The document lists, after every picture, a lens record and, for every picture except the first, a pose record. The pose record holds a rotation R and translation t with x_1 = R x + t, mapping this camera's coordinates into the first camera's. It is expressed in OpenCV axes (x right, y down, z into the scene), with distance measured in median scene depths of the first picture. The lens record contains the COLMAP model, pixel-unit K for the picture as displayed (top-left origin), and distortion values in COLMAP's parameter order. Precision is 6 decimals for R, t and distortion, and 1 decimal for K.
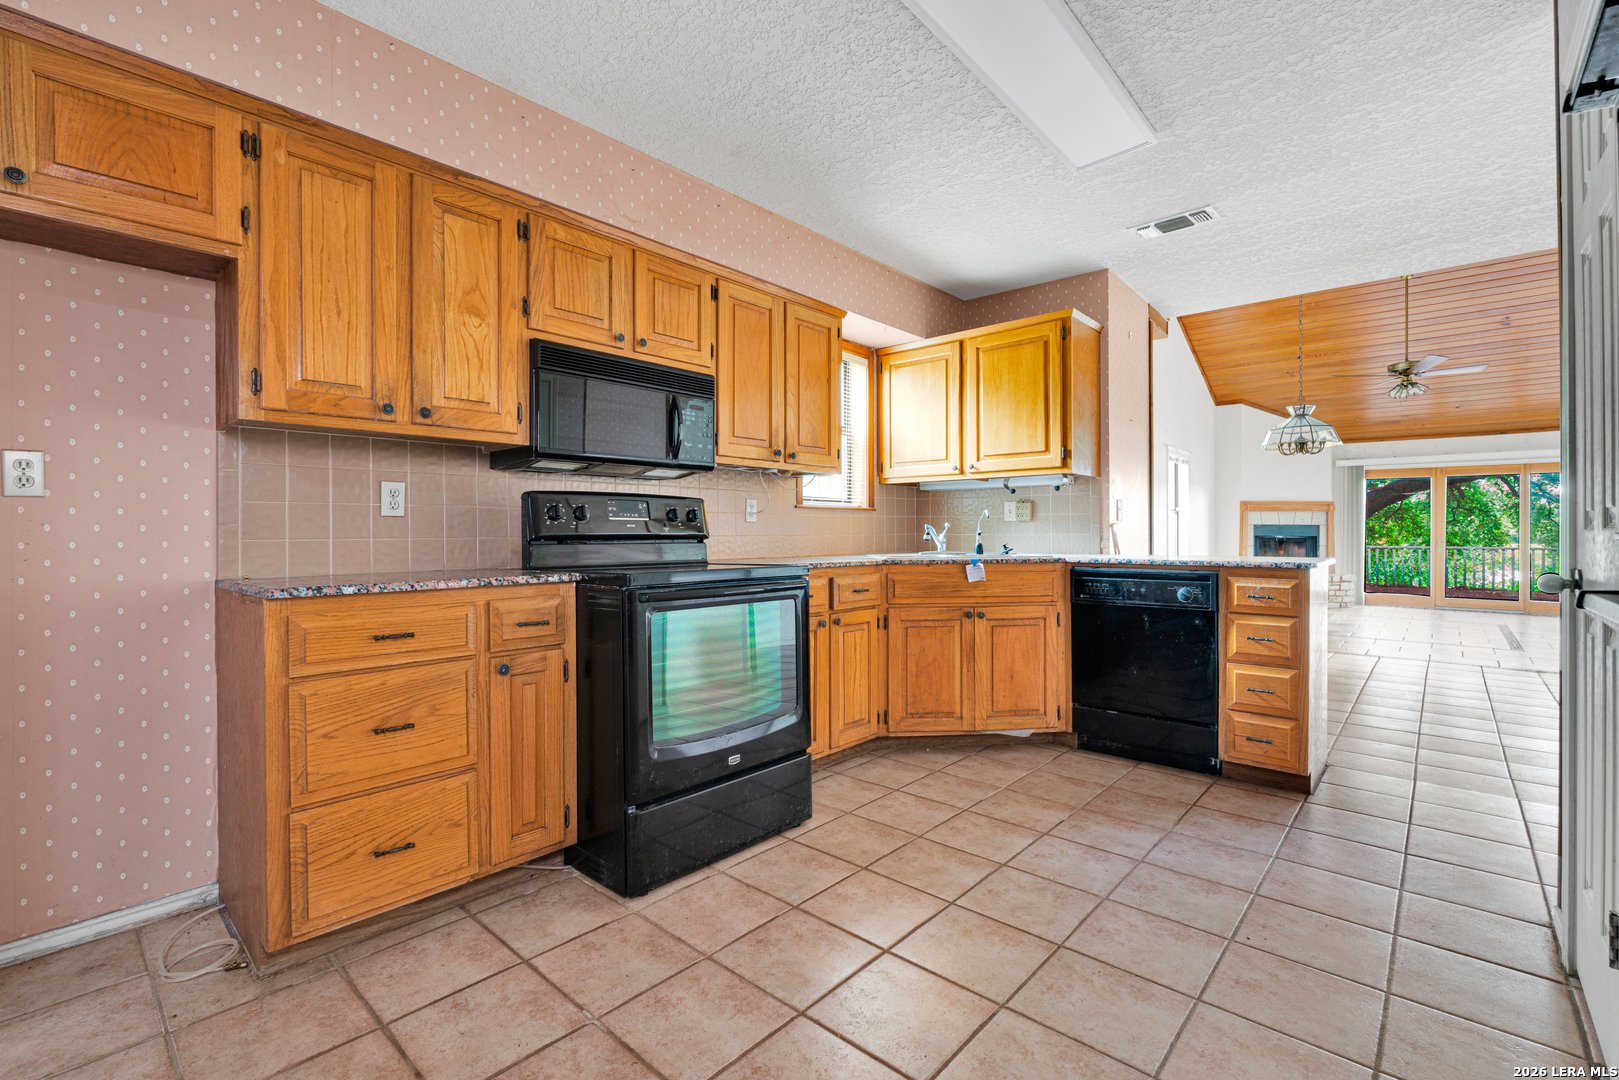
lens RADIAL K [[719.0, 0, 805.3], [0, 719.0, 530.4], [0, 0, 1]] dist [-0.002829, -0.000238]
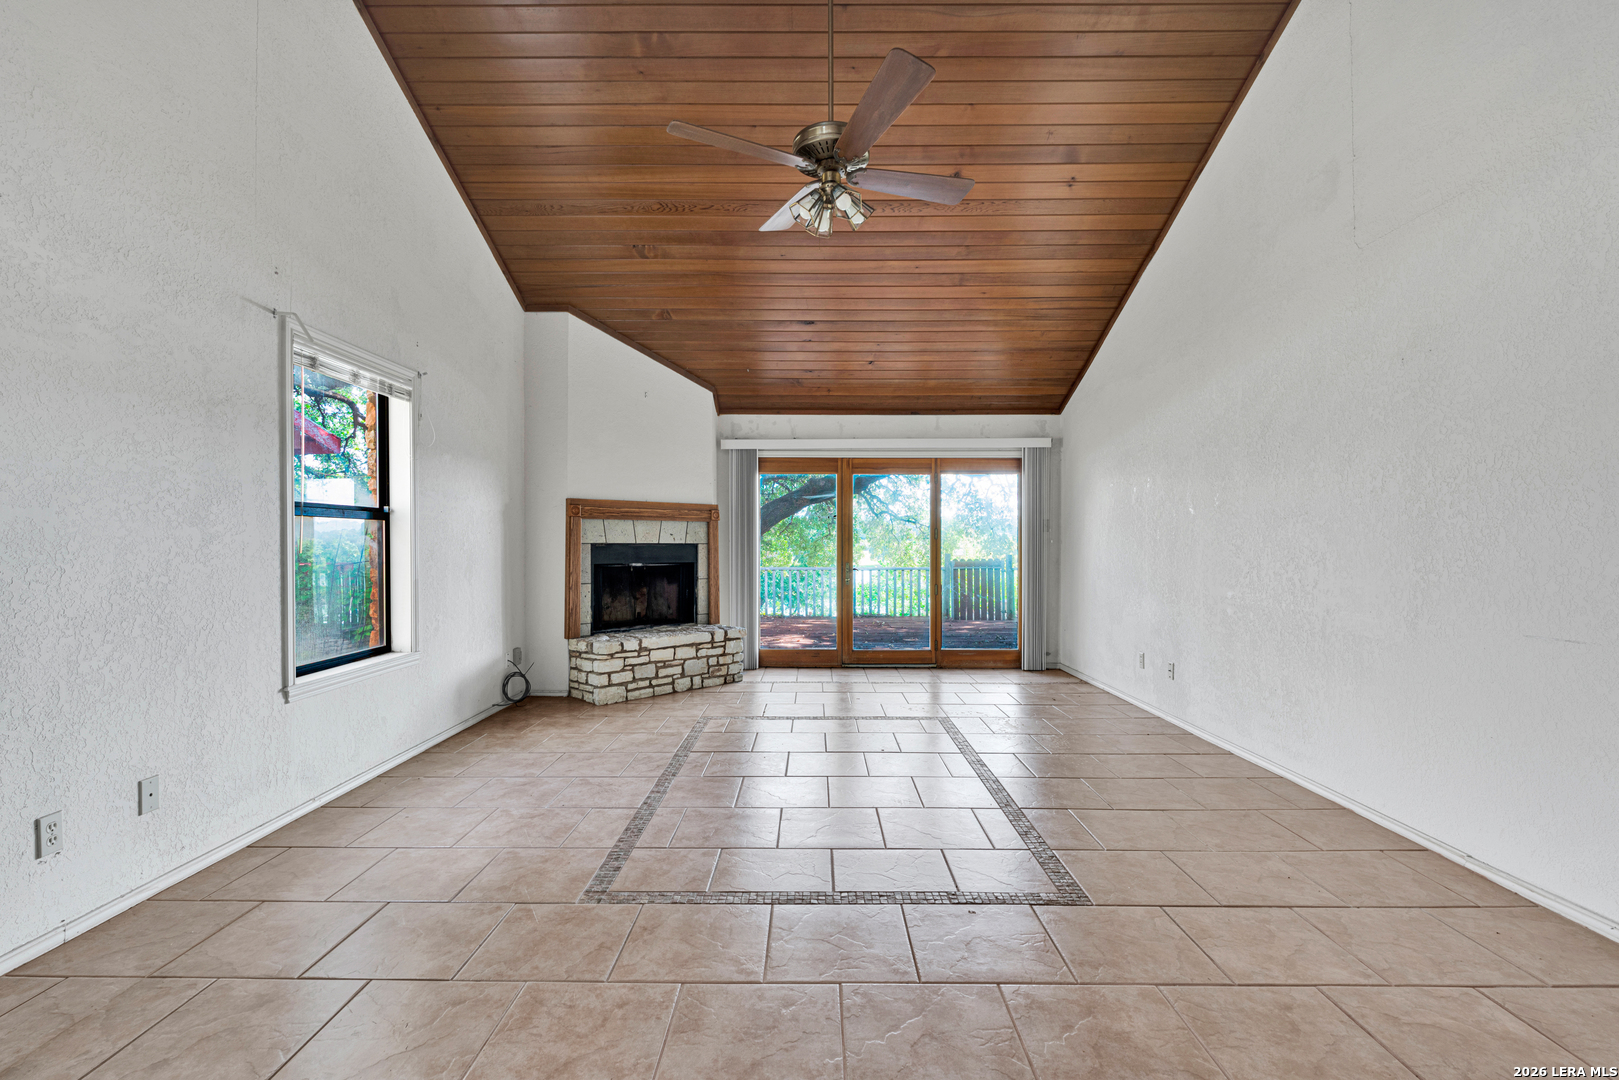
lens RADIAL K [[719.0, 0, 809.0], [0, 719.0, 540.4], [0, 0, 1]] dist [-0.002829, -0.000238]
pose [[0.745256, -0.000108, 0.666779, 0.453425], [0.000646, 1.000000, -0.000559, -0.012036], [-0.666778, 0.000847, 0.745256, 0.577533]]
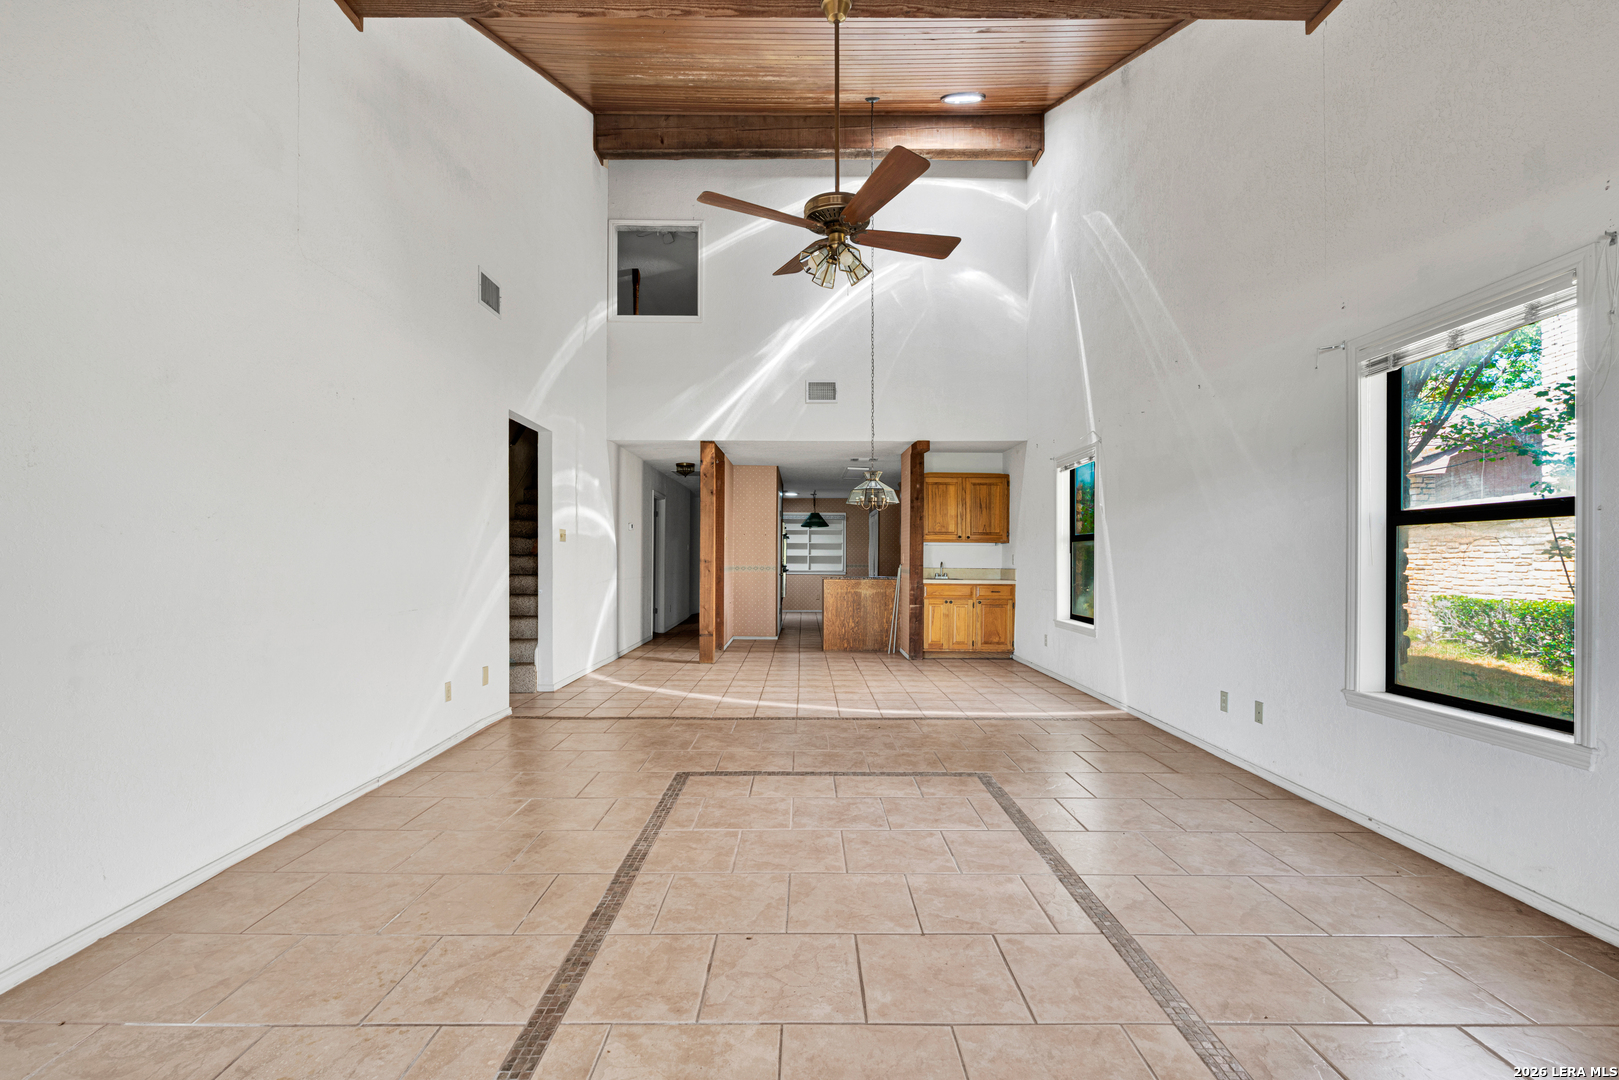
lens RADIAL K [[719.0, 0, 807.2], [0, 719.0, 554.8], [0, 0, 1]] dist [-0.002829, -0.000238]
pose [[-0.736315, -0.008496, -0.676585, 0.952630], [-0.003585, 0.999956, -0.008656, -0.007272], [0.676629, -0.003948, -0.736313, 1.087998]]
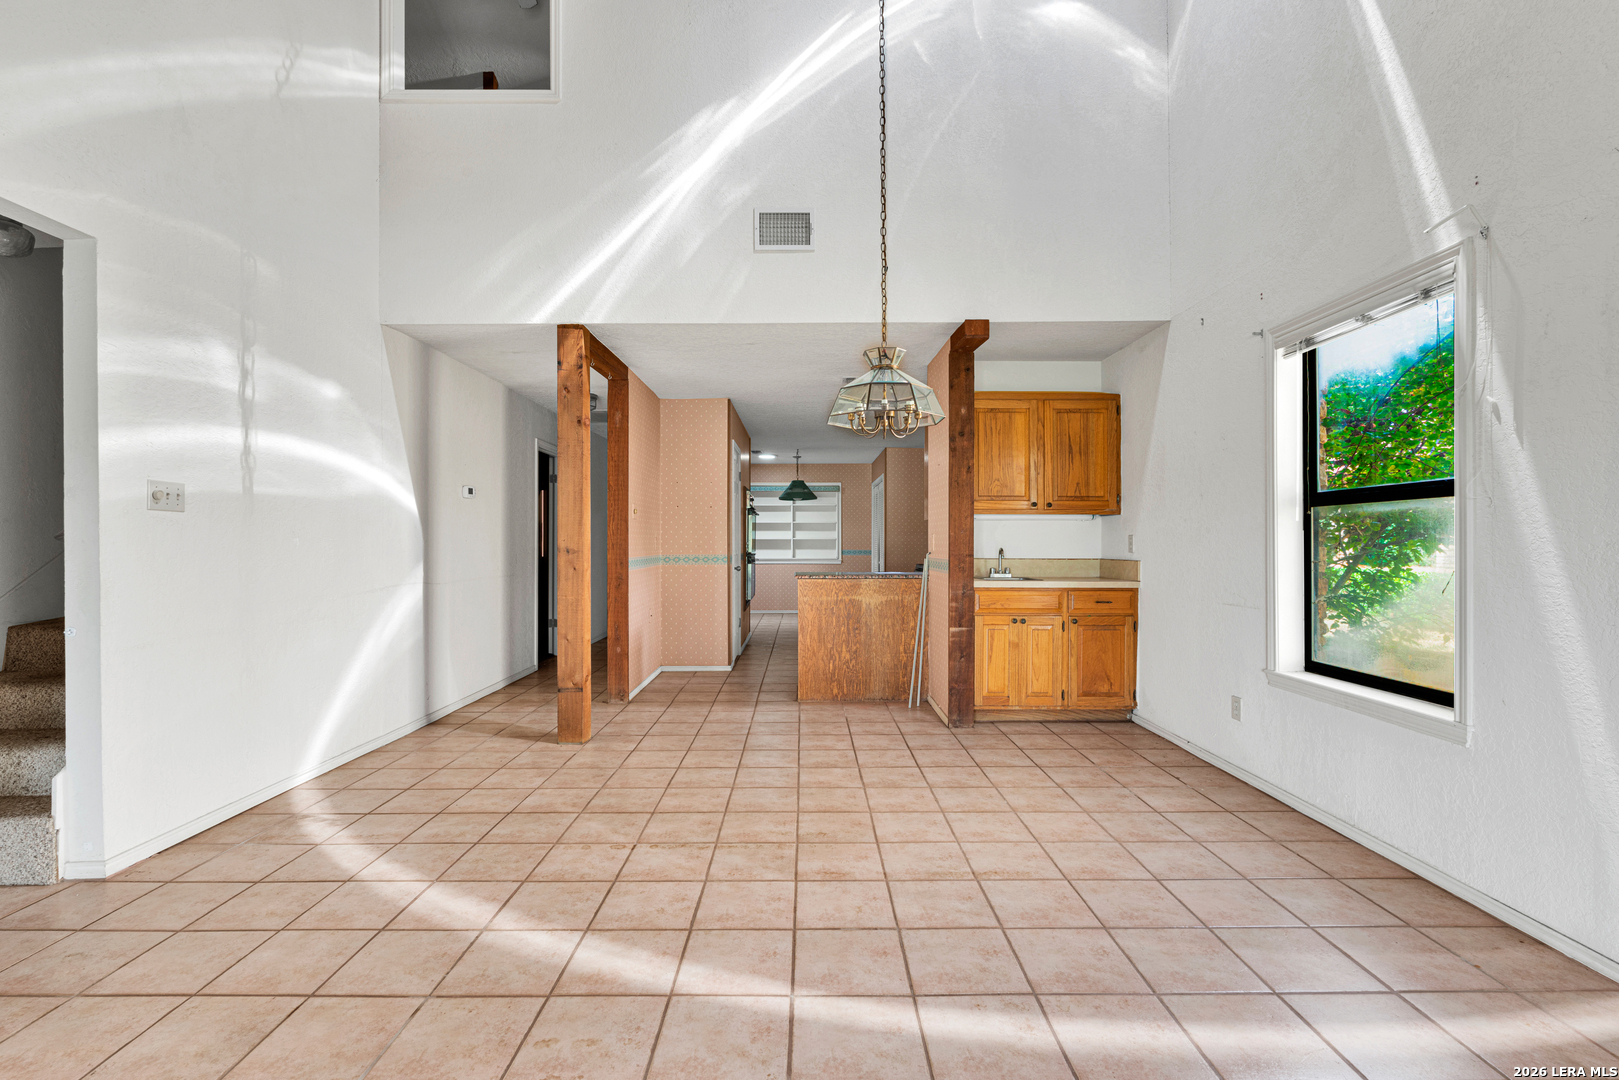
lens RADIAL K [[719.0, 0, 805.0], [0, 719.0, 542.5], [0, 0, 1]] dist [-0.002829, -0.000238]
pose [[-0.738919, 0.000302, -0.673794, 0.654136], [0.003010, 0.999991, -0.002852, -0.010313], [0.673788, -0.004135, -0.738914, 0.809533]]
